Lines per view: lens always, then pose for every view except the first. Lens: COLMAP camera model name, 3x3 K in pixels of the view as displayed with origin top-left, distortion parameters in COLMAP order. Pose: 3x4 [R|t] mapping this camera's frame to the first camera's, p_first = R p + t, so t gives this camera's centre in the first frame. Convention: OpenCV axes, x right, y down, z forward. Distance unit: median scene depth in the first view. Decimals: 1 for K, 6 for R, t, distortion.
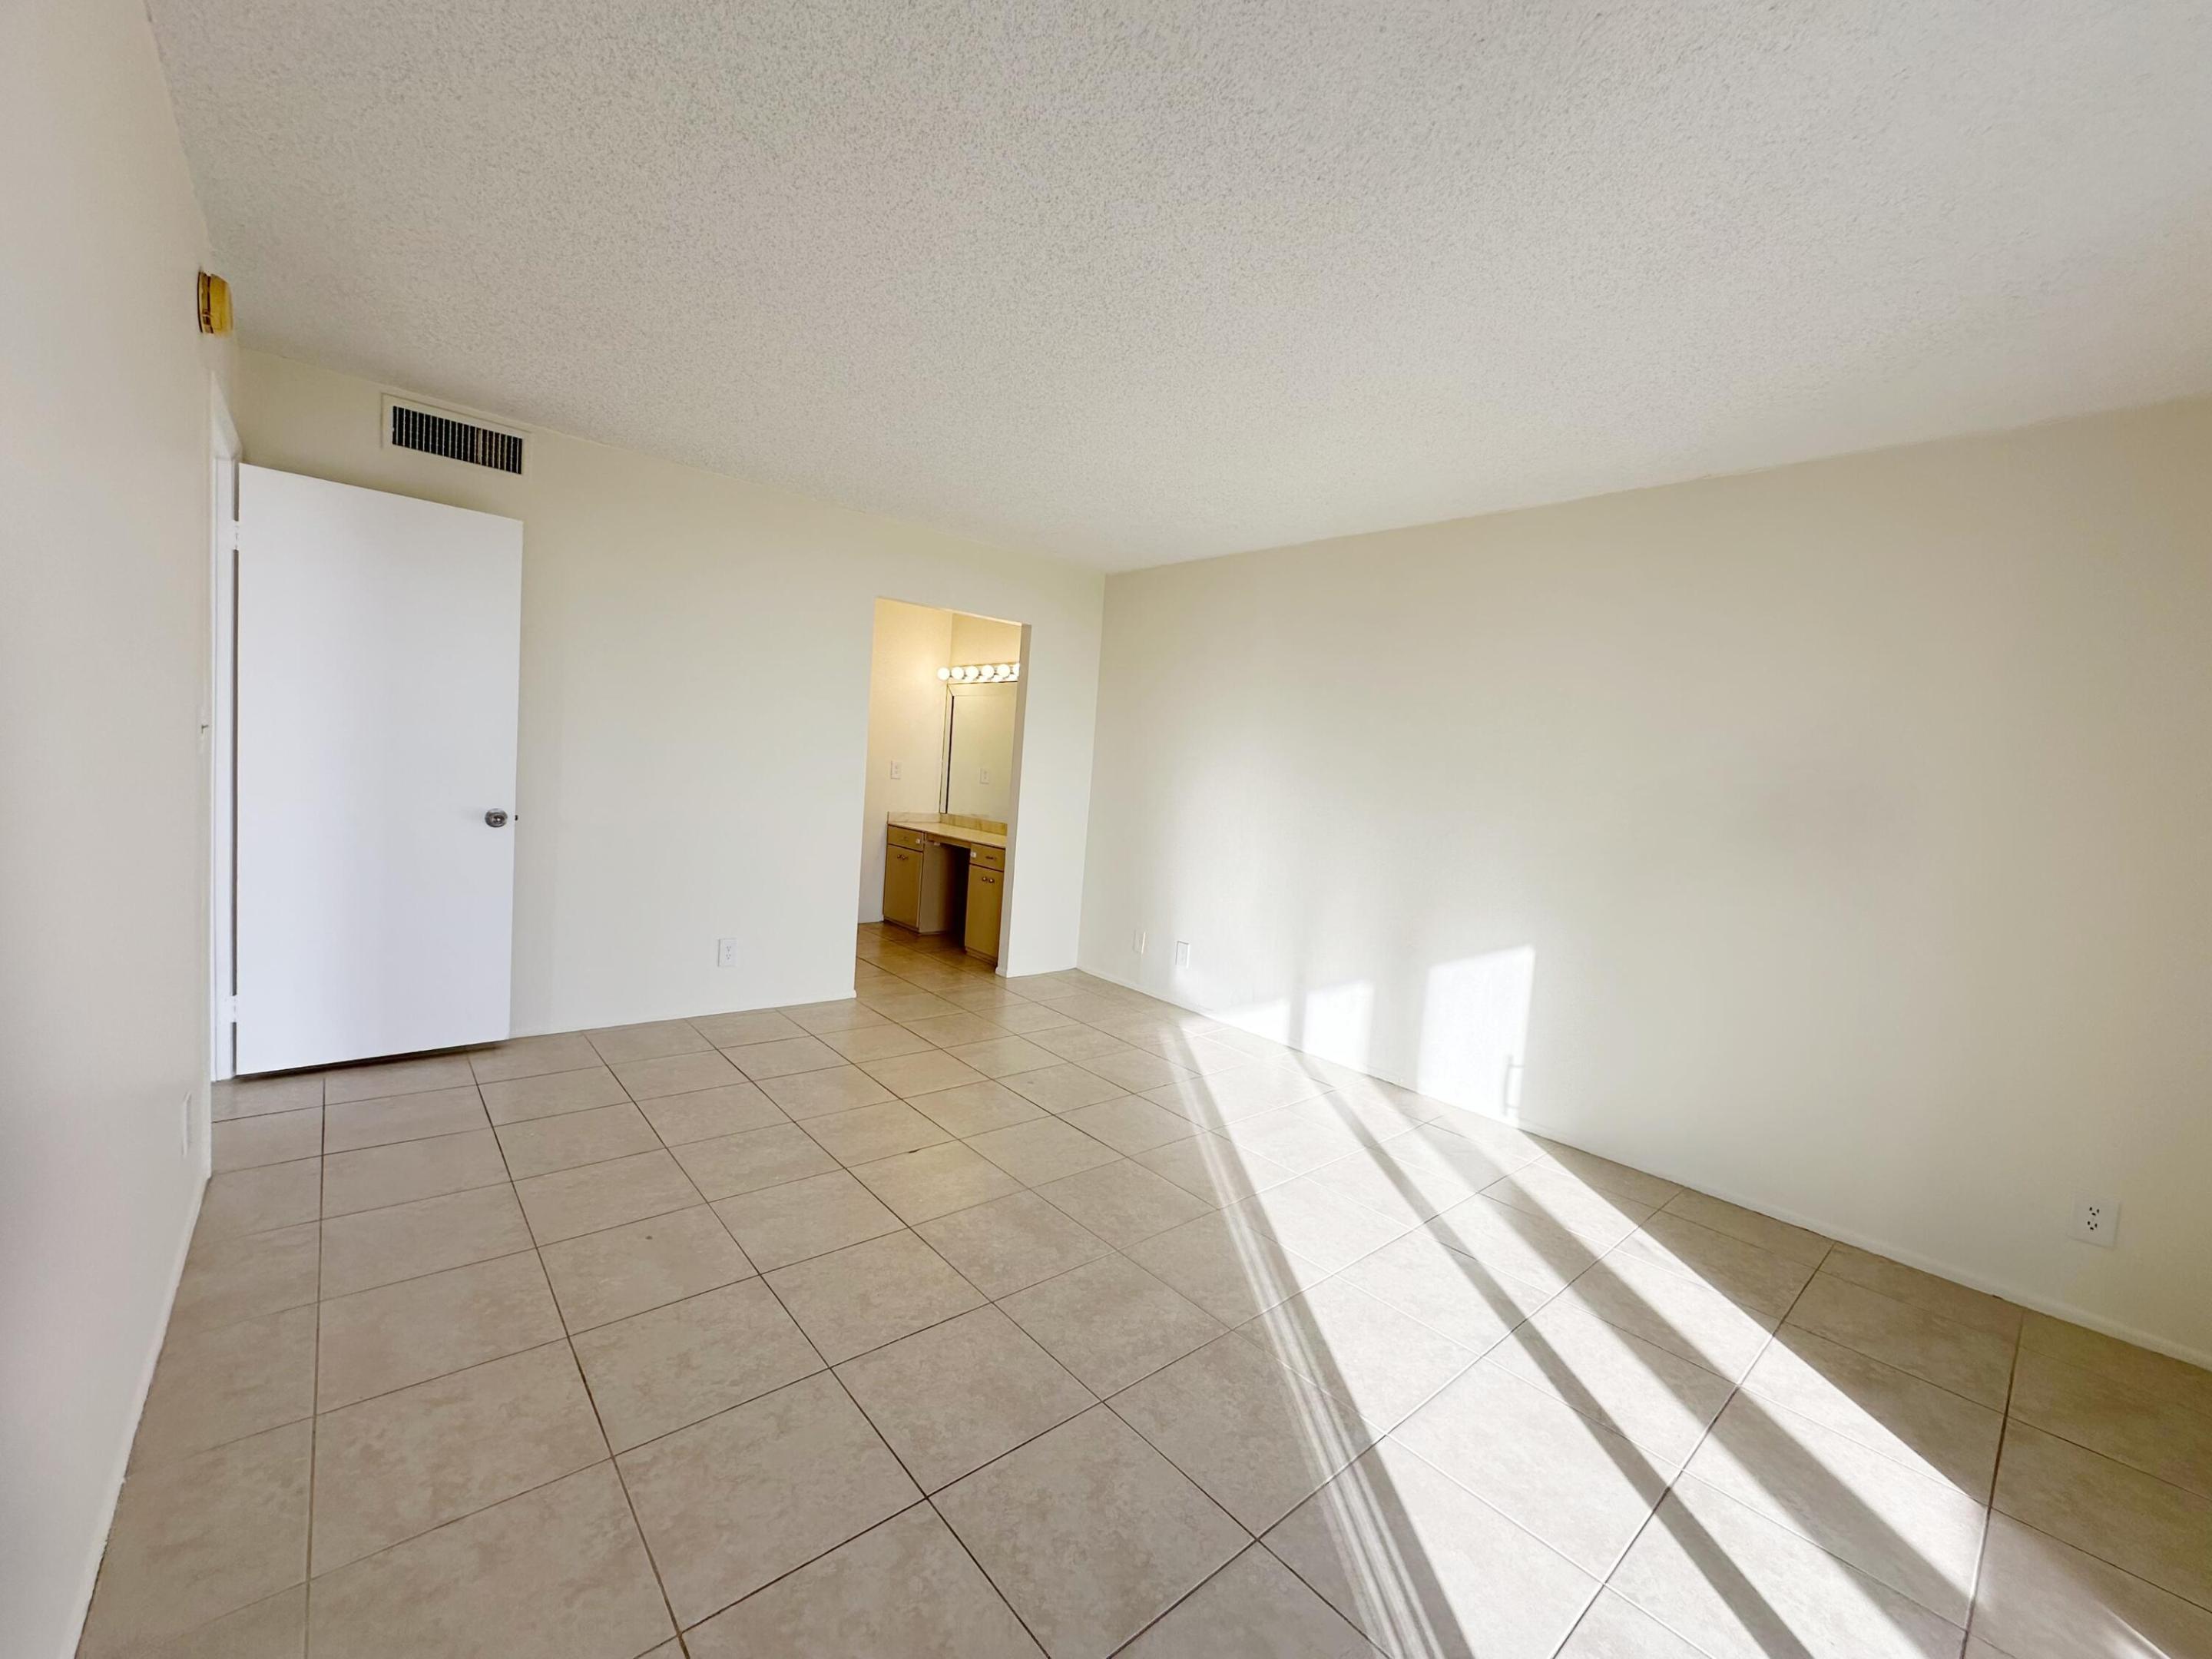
lens RADIAL K [[894.0, 0, 1102.7], [0, 894.0, 825.0], [0, 0, 1]] dist [-0.002298, -0.000641]
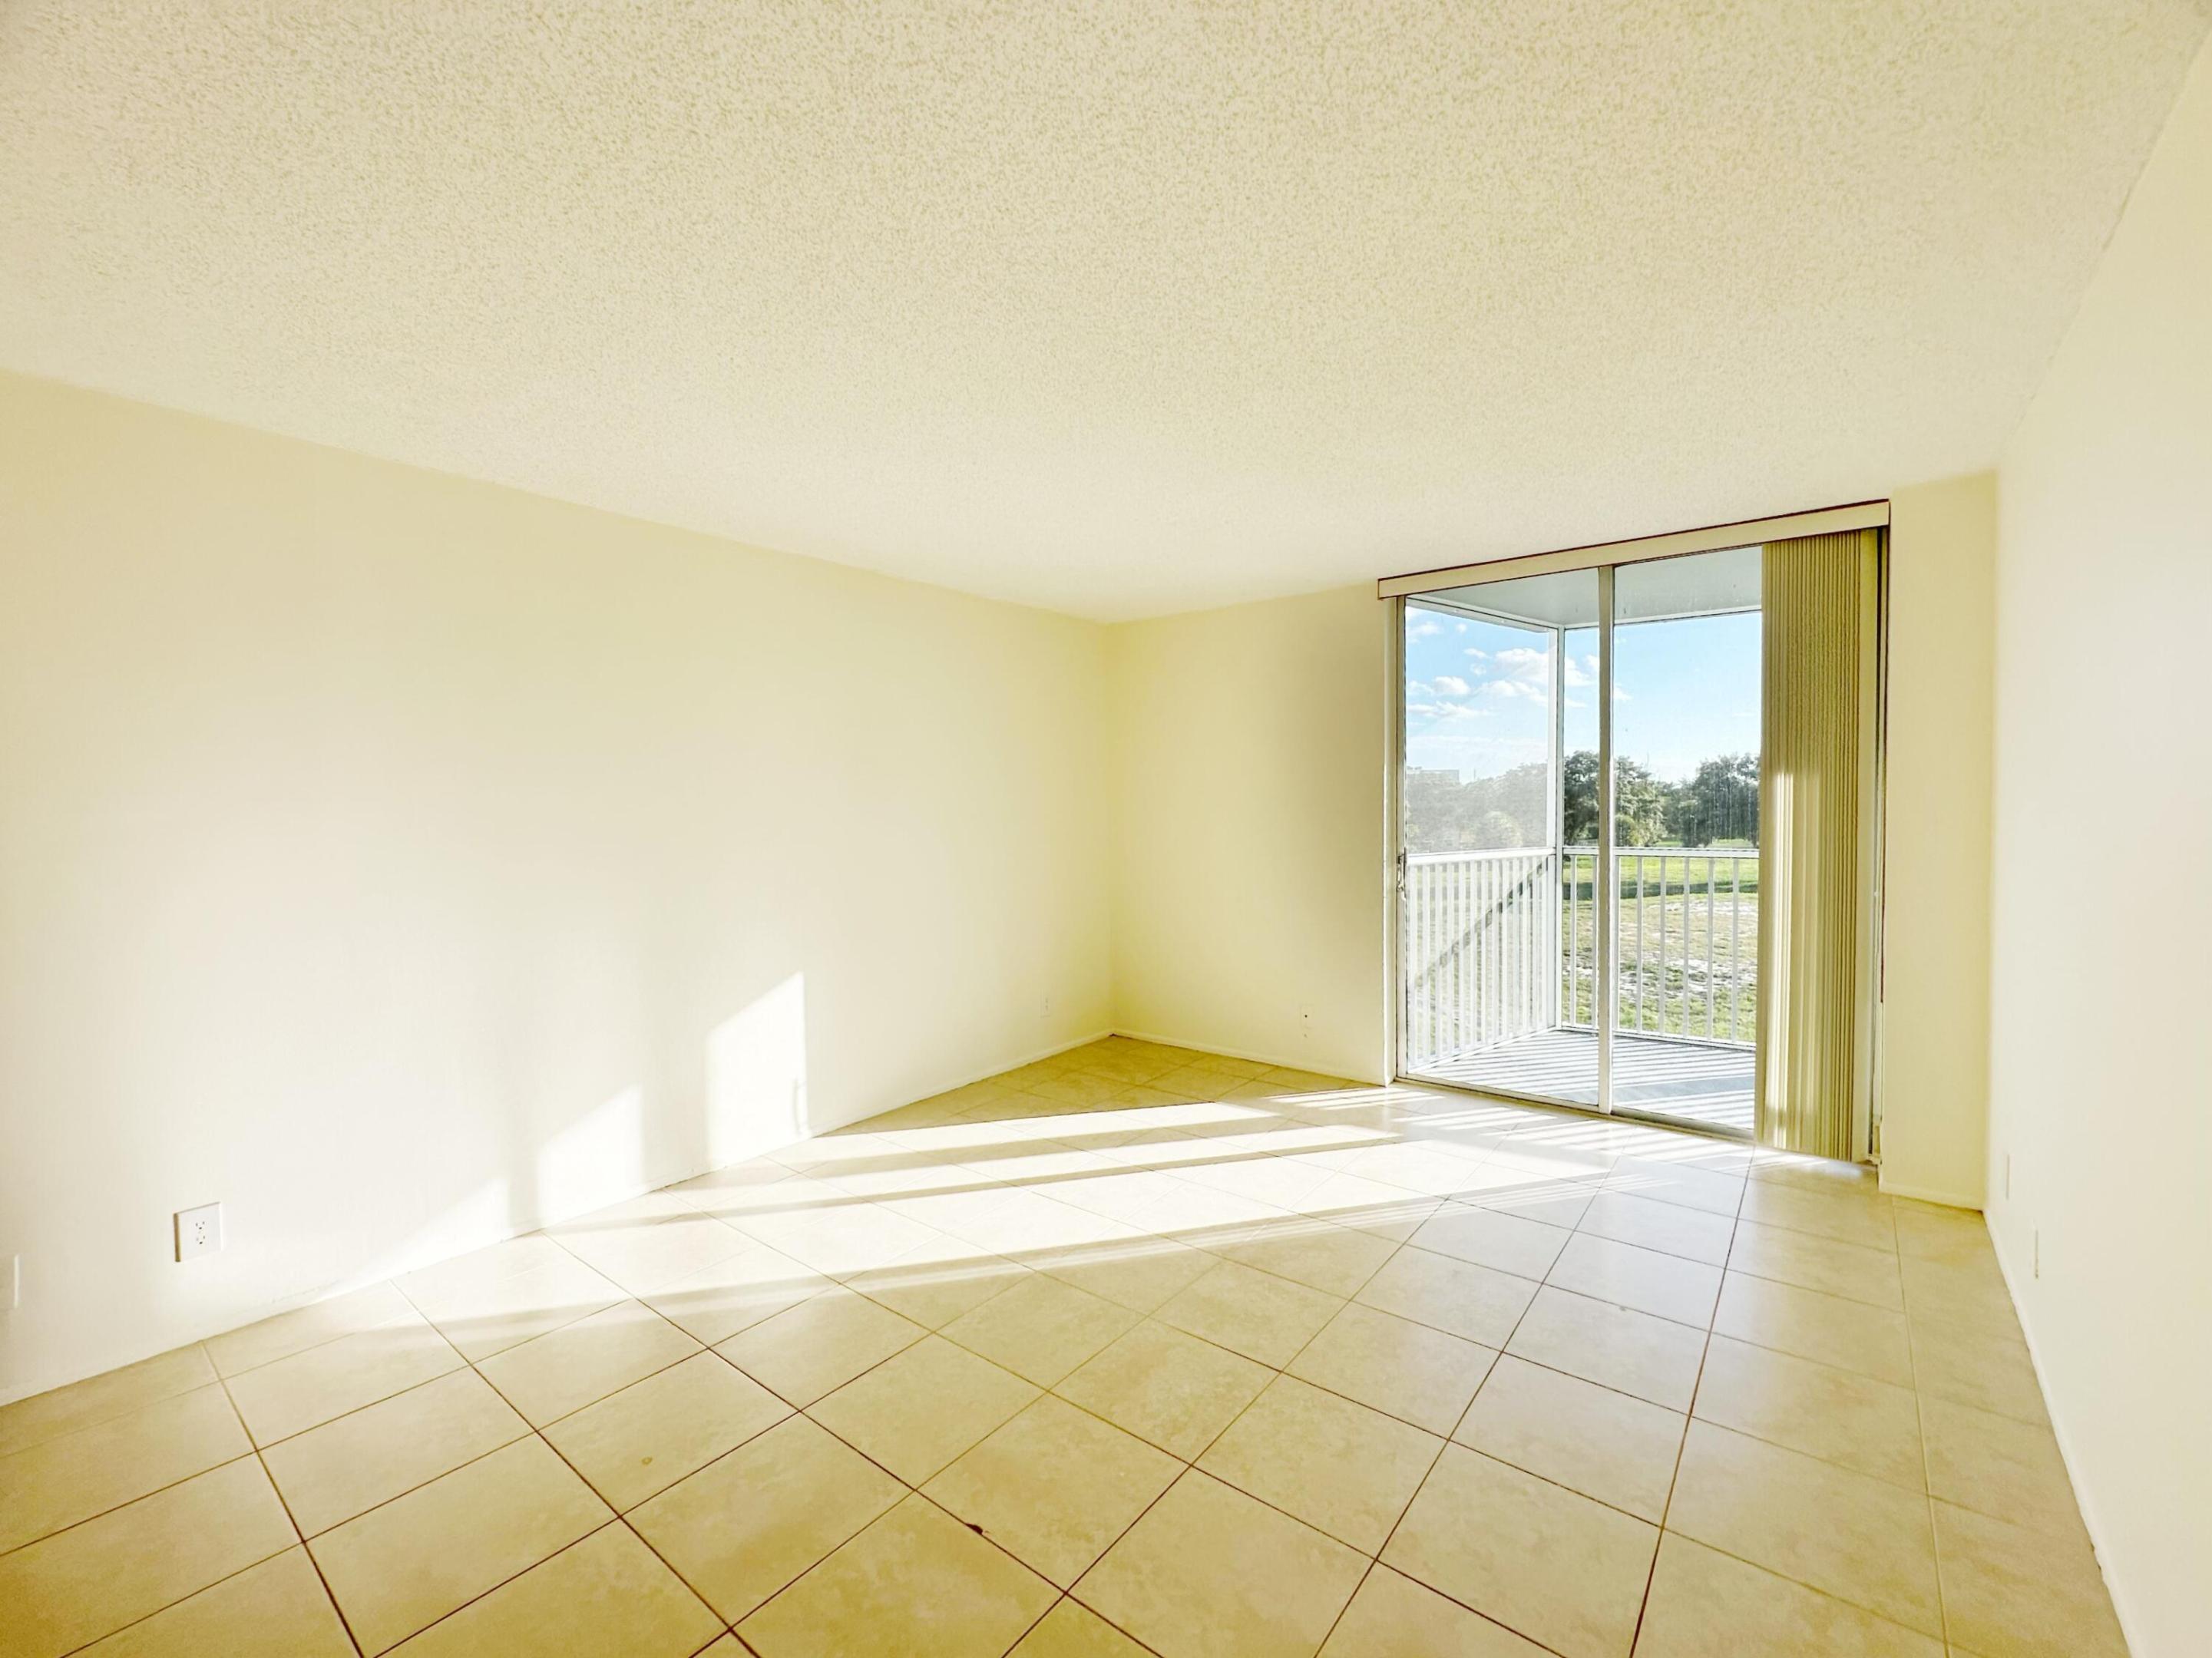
lens RADIAL K [[893.9, 0, 1102.7], [0, 893.9, 824.6], [0, 0, 1]] dist [-0.002298, -0.000641]
pose [[-0.169779, -0.100810, 0.980312, -0.808407], [0.067251, 0.991250, 0.113582, -0.183228], [-0.983185, 0.085210, -0.161514, 1.012929]]
